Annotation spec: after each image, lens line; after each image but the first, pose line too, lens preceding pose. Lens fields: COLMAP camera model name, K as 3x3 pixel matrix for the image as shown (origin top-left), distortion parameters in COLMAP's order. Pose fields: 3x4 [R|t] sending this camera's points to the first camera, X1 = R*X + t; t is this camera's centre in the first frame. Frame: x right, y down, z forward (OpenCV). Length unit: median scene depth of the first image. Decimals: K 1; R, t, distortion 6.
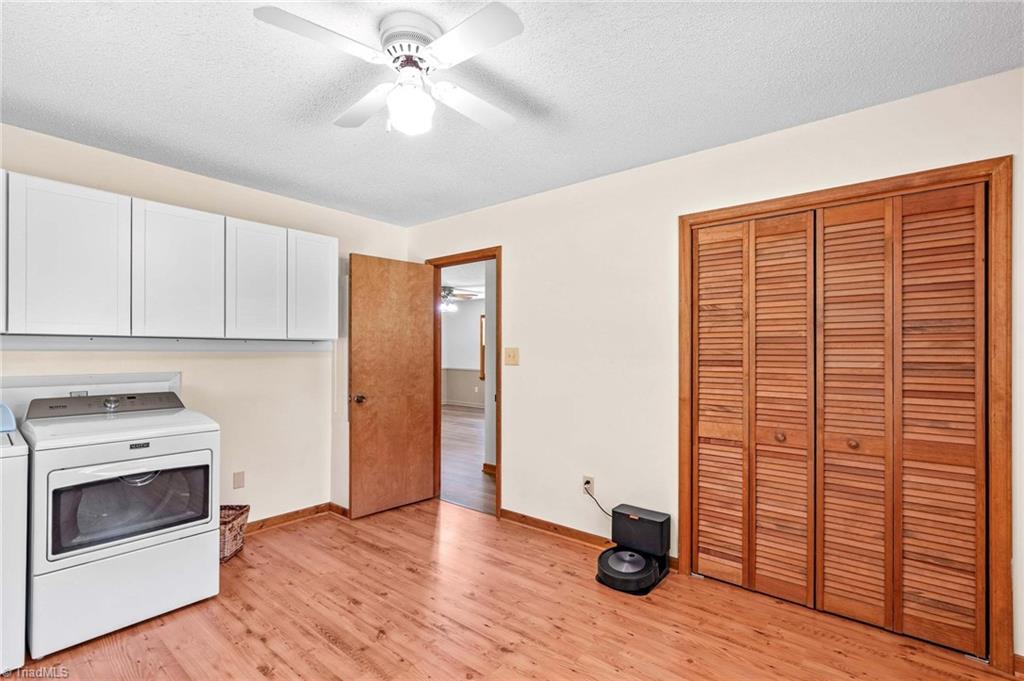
lens RADIAL K [[469.0, 0, 507.5], [0, 469.0, 349.4], [0, 0, 1]] dist [-0.003439, 0.001927]
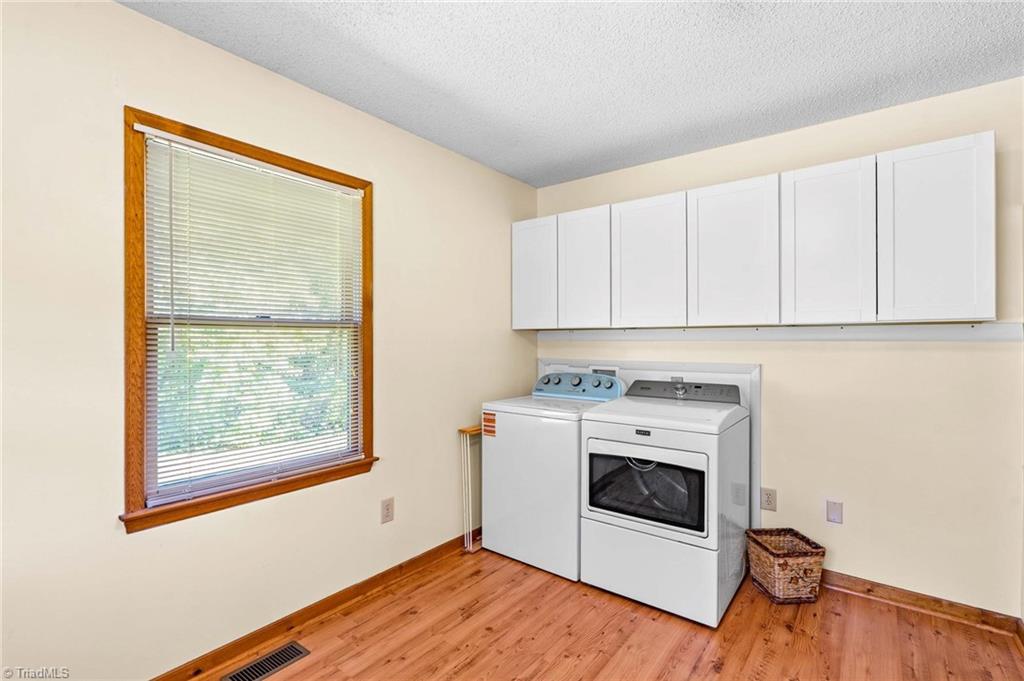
lens RADIAL K [[469.0, 0, 508.4], [0, 469.0, 338.0], [0, 0, 1]] dist [-0.003439, 0.001927]
pose [[0.027361, -0.007924, -0.999594, 0.226828], [0.010480, 0.999916, -0.007640, -0.000010], [0.999571, -0.010266, 0.027441, 0.613304]]
